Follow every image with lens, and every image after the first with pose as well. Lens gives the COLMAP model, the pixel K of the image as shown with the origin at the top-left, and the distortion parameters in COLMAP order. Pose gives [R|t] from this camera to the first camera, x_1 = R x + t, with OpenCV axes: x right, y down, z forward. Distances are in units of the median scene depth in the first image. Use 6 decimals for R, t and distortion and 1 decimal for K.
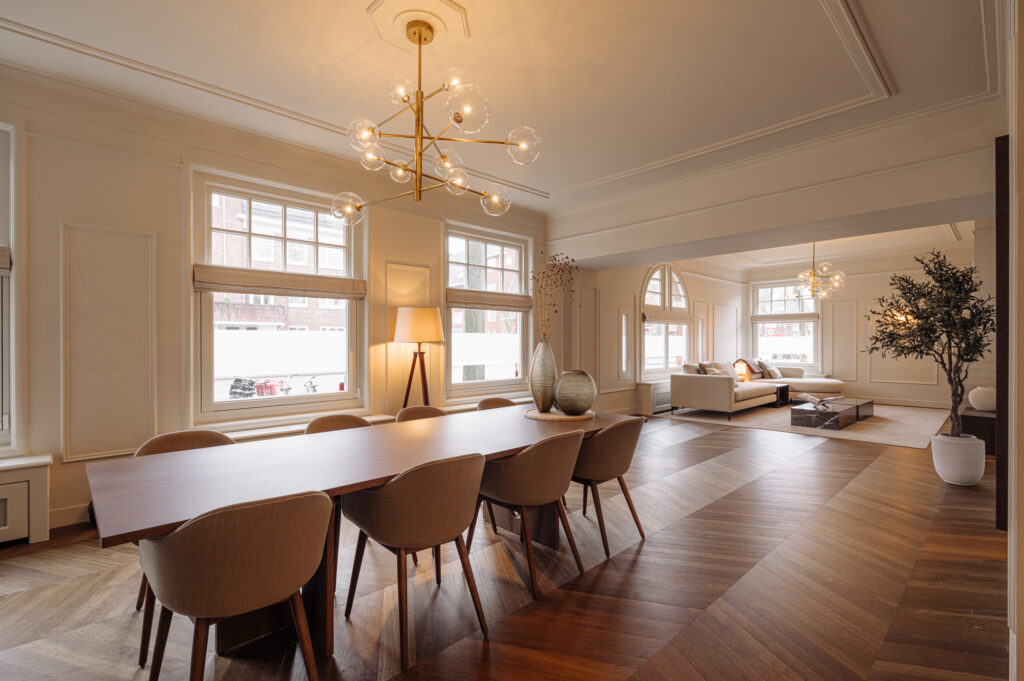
lens RADIAL K [[473.8, 0, 511.3], [0, 473.8, 342.0], [0, 0, 1]] dist [0.001142, 0.000193]
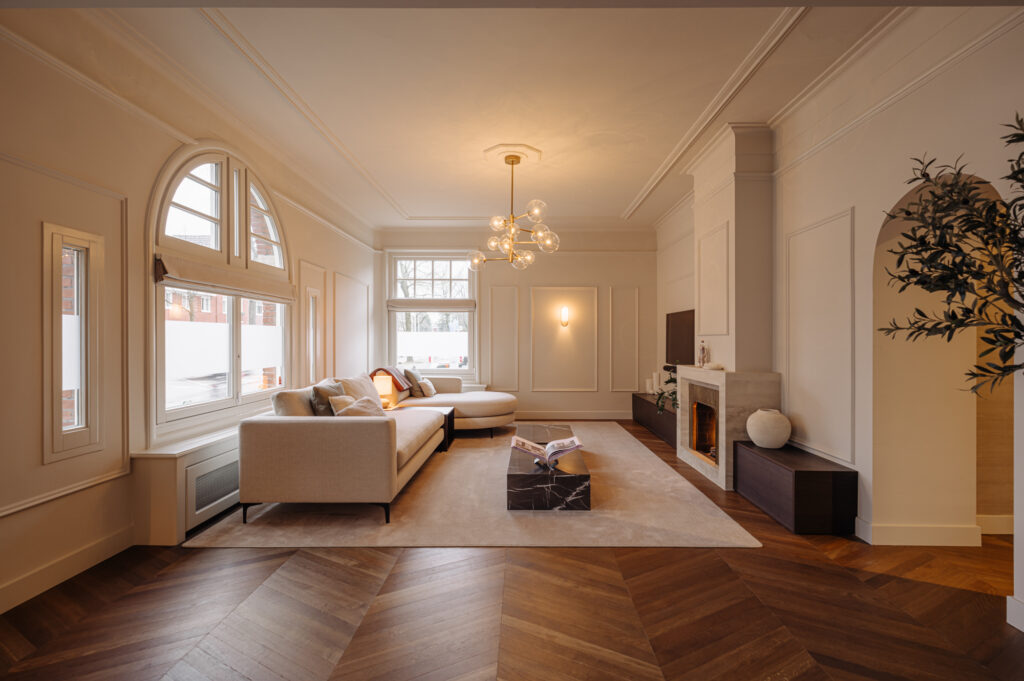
lens RADIAL K [[473.8, 0, 517.5], [0, 473.8, 343.5], [0, 0, 1]] dist [0.001142, 0.000193]
pose [[0.692797, -0.003823, 0.721122, 0.192183], [-0.000814, 0.999981, 0.006084, 0.001583], [-0.721132, -0.004802, 0.692781, 0.508937]]
